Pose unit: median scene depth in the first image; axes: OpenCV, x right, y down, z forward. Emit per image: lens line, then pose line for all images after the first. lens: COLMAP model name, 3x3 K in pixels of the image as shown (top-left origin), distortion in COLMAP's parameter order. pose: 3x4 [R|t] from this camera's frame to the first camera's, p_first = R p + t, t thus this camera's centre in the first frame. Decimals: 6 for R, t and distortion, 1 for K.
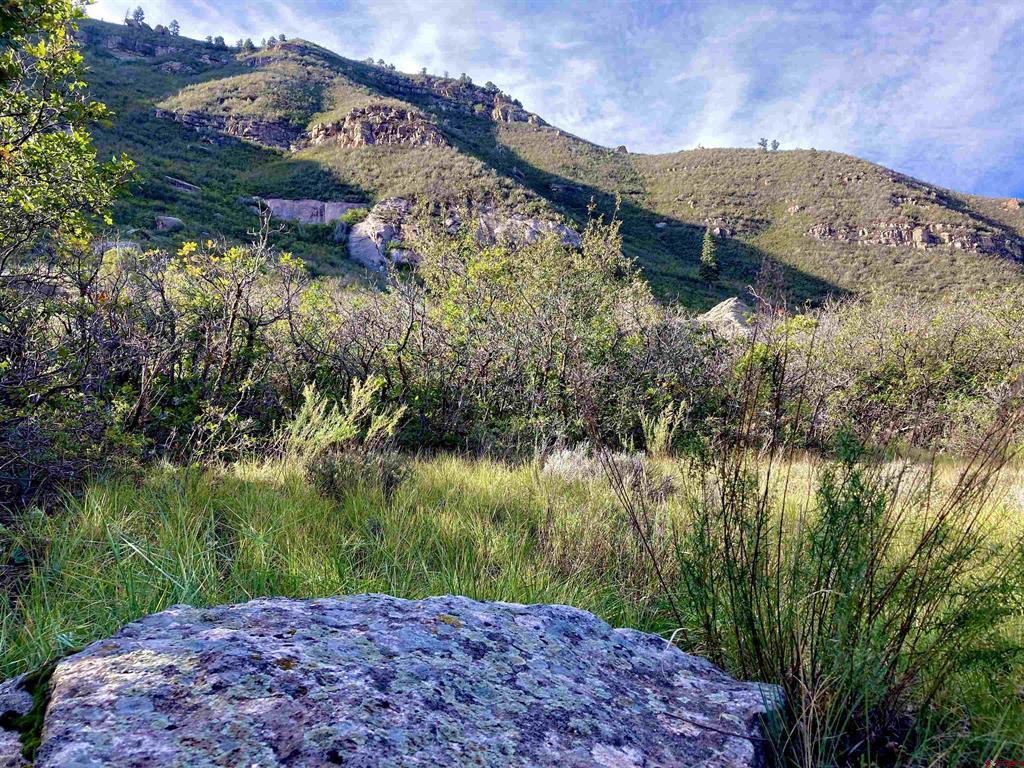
lens RADIAL K [[832.3, 0, 514.8], [0, 832.3, 383.5], [0, 0, 1]] dist [0.027876, -0.022325]
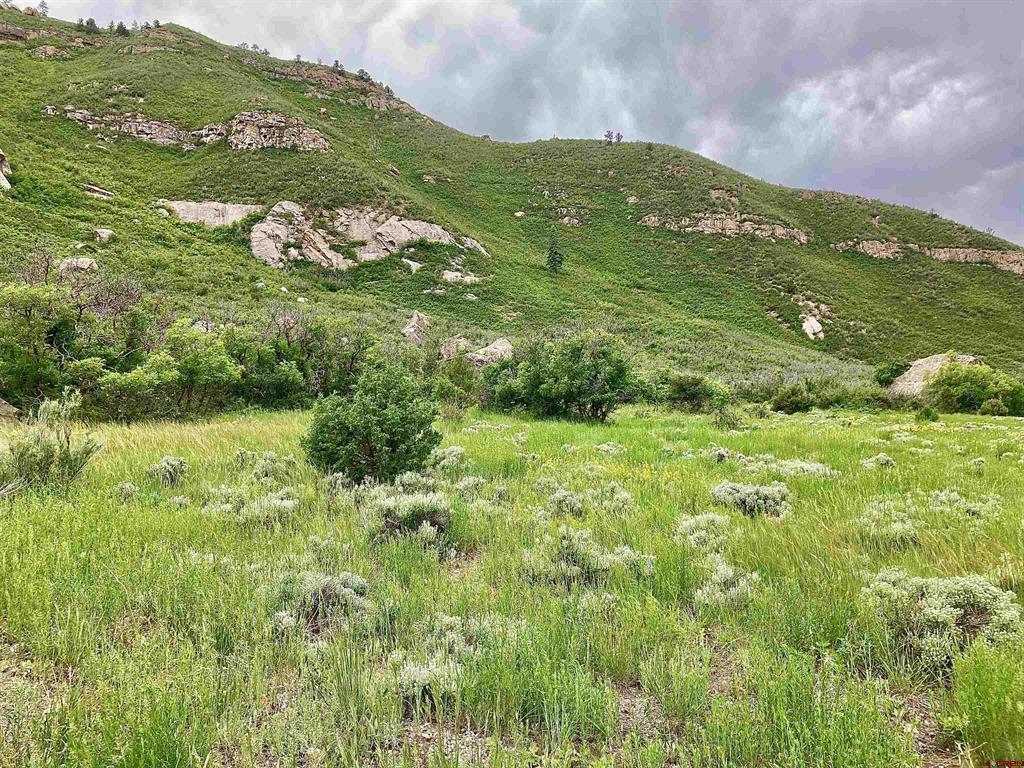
lens RADIAL K [[832.3, 0, 500.4], [0, 832.3, 384.8], [0, 0, 1]] dist [0.027876, -0.022325]
pose [[0.991518, -0.031995, 0.125968, -0.003122], [0.026176, 0.998524, 0.047581, -0.009994], [-0.127304, -0.043881, 0.990893, -0.156769]]
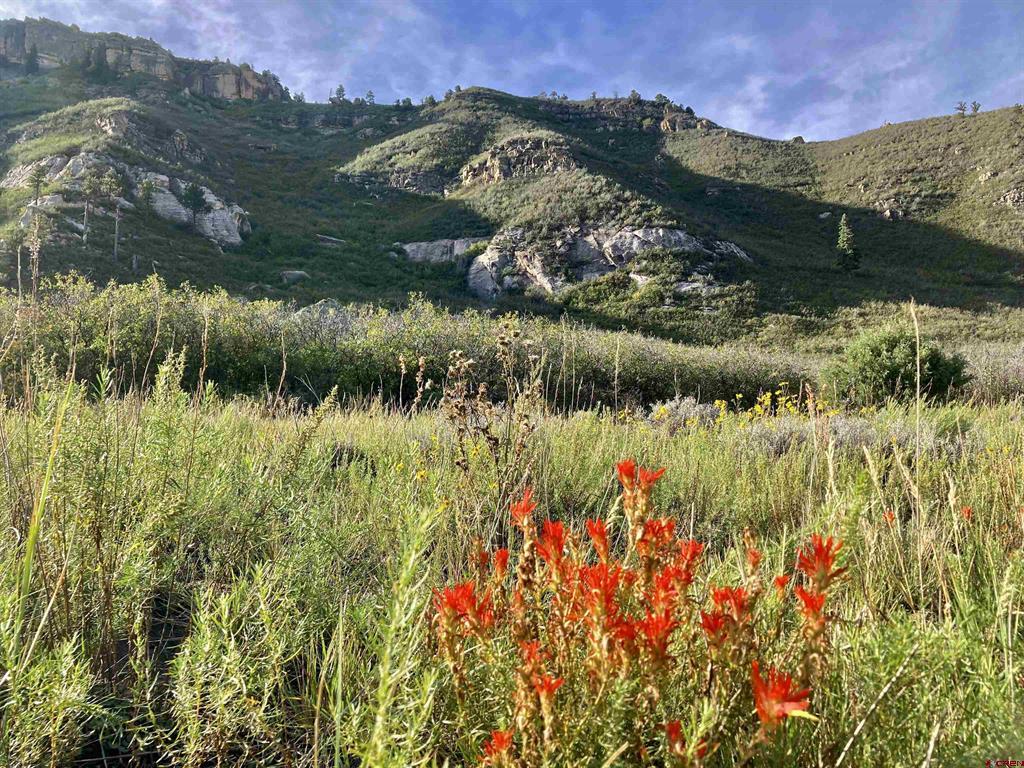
lens RADIAL K [[832.3, 0, 501.7], [0, 832.3, 399.3], [0, 0, 1]] dist [0.027876, -0.022325]
pose [[0.951791, -0.071051, -0.298404, 0.102114], [0.068326, 0.997471, -0.019565, 0.008825], [0.299039, -0.001767, 0.954239, 0.001926]]
